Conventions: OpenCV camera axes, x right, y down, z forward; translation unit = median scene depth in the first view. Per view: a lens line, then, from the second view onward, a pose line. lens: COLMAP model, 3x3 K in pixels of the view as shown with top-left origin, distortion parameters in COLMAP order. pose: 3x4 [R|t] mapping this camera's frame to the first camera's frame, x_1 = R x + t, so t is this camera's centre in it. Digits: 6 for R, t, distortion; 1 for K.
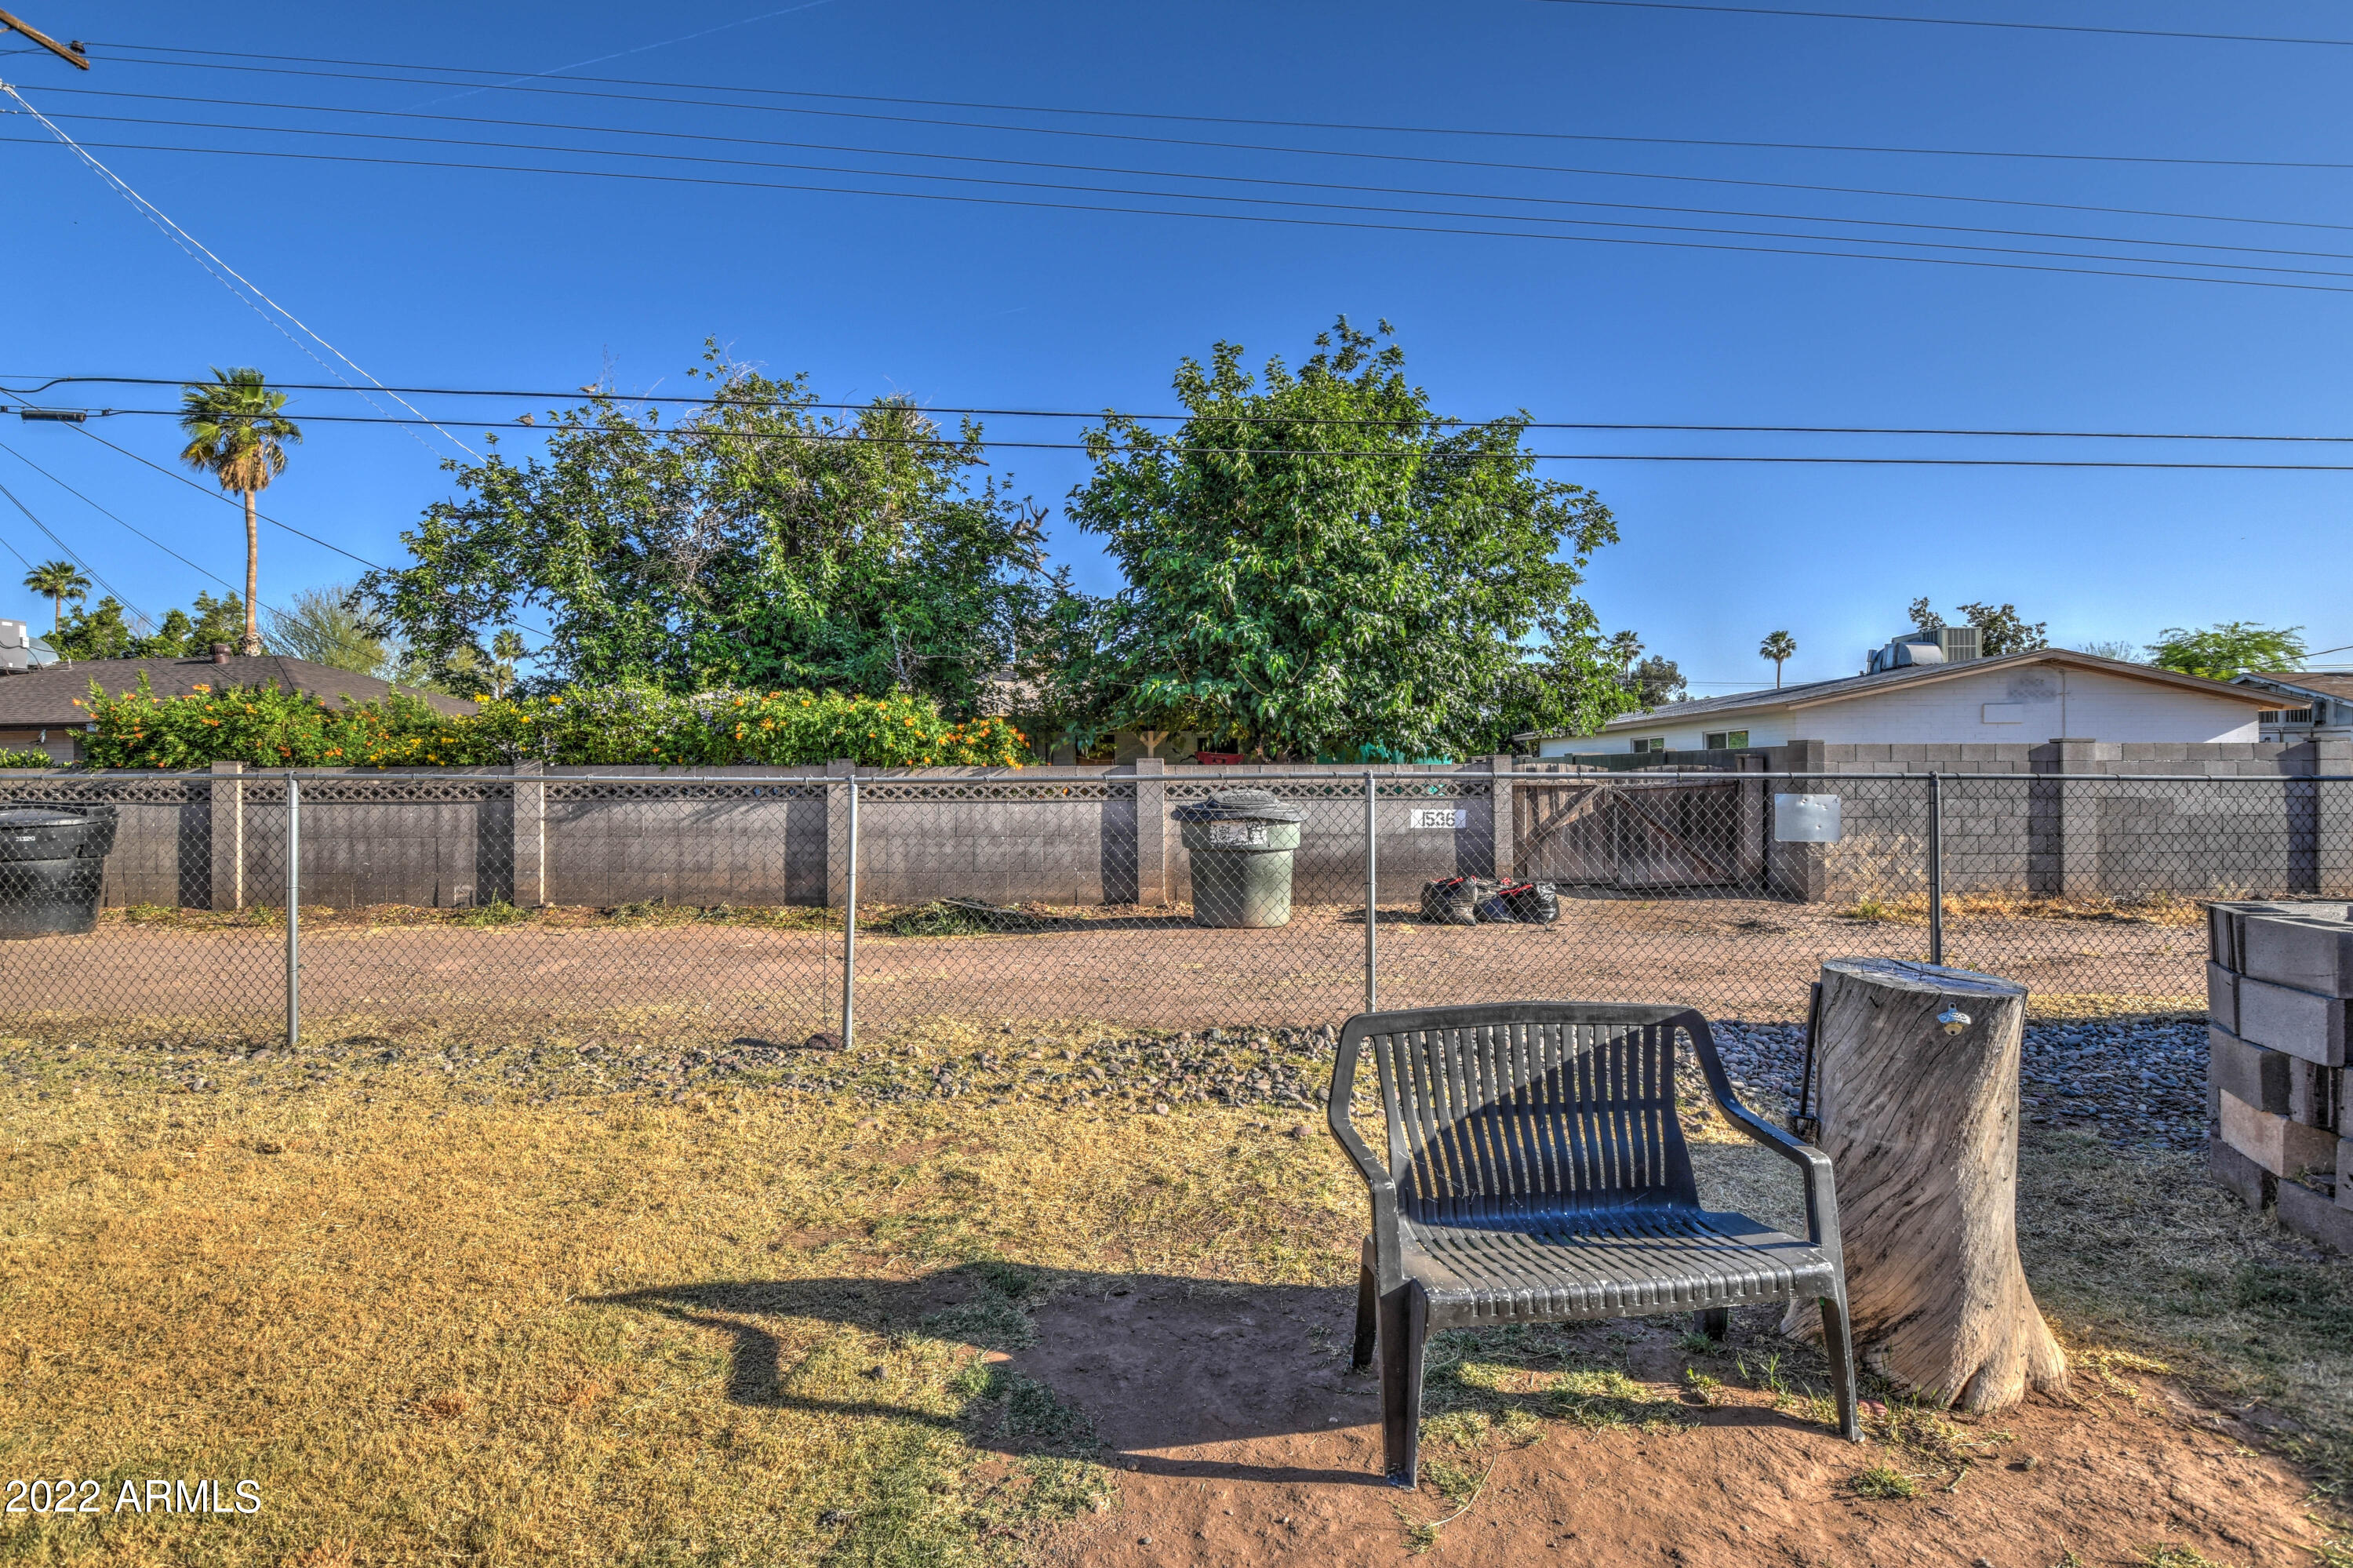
lens RADIAL K [[1064.0, 0, 1197.6], [0, 1064.0, 781.4], [0, 0, 1]] dist [0.001811, -0.020985]
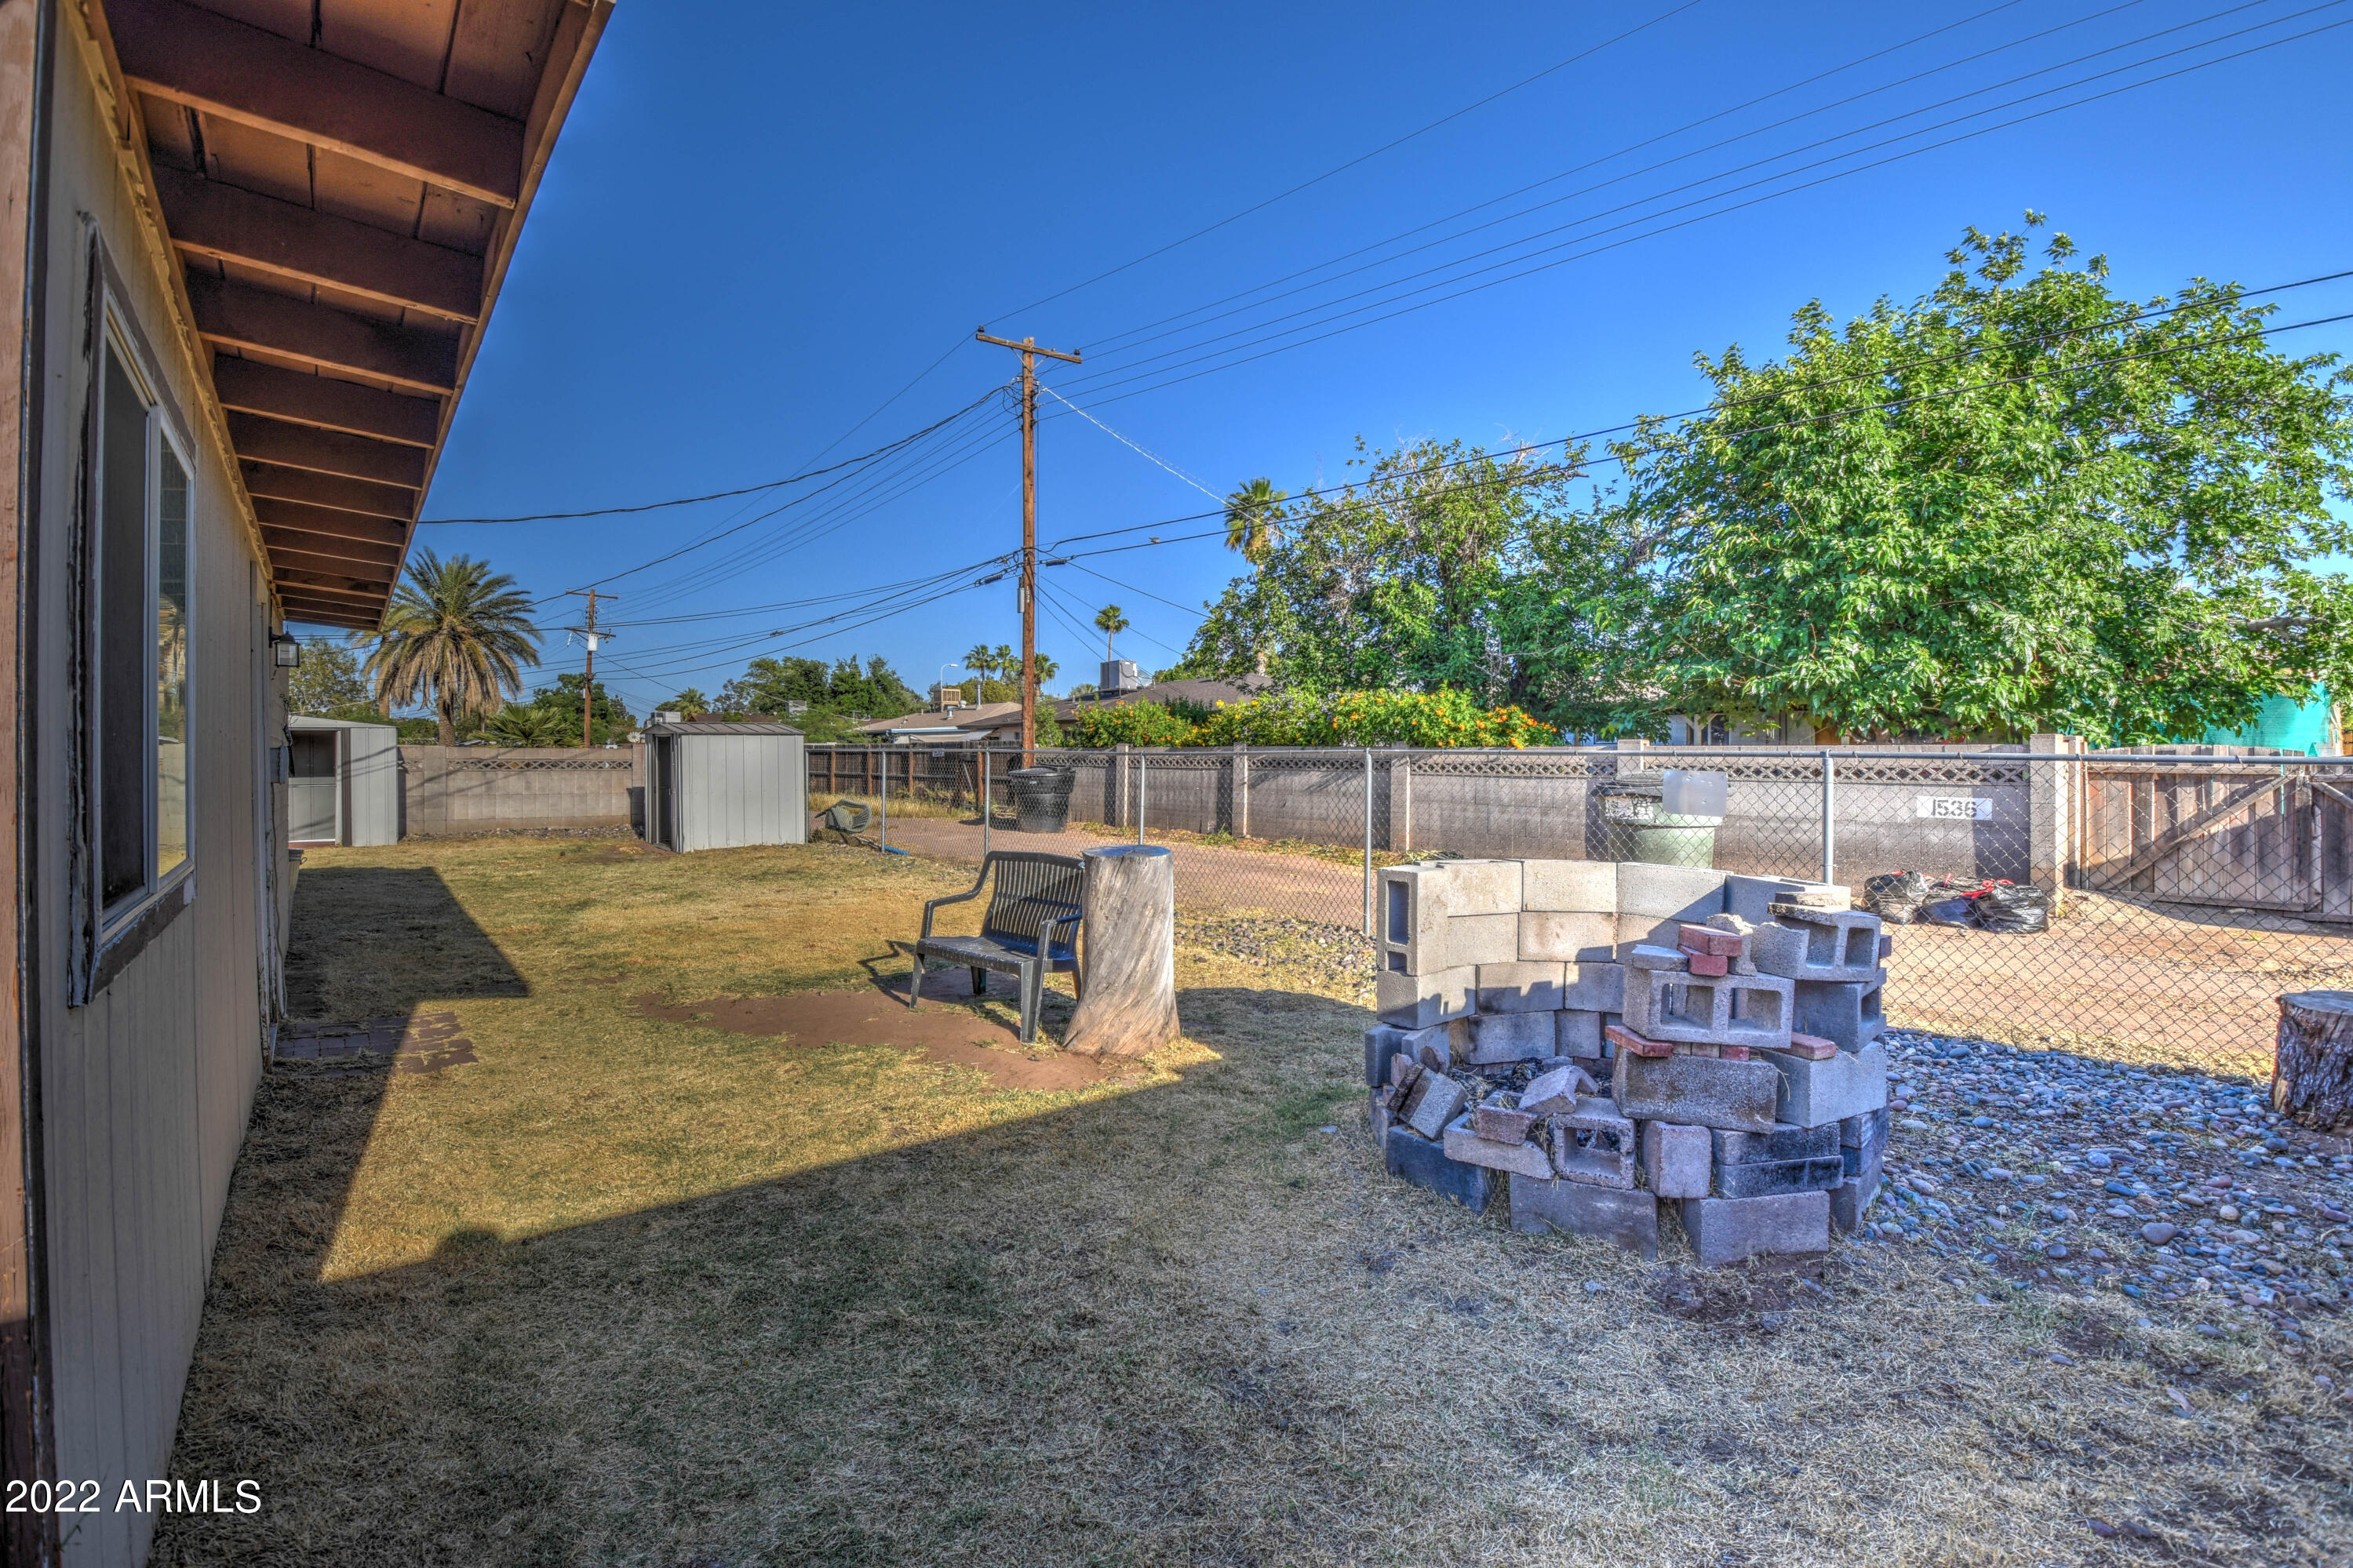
lens RADIAL K [[1052.3, 0, 1182.1], [0, 1052.3, 778.9], [0, 0, 1]] dist [0.013851, -0.022324]
pose [[0.615409, 0.024154, -0.787838, 0.524472], [-0.013050, 0.999706, 0.020456, 0.002001], [0.788100, -0.002308, 0.615543, -0.019340]]
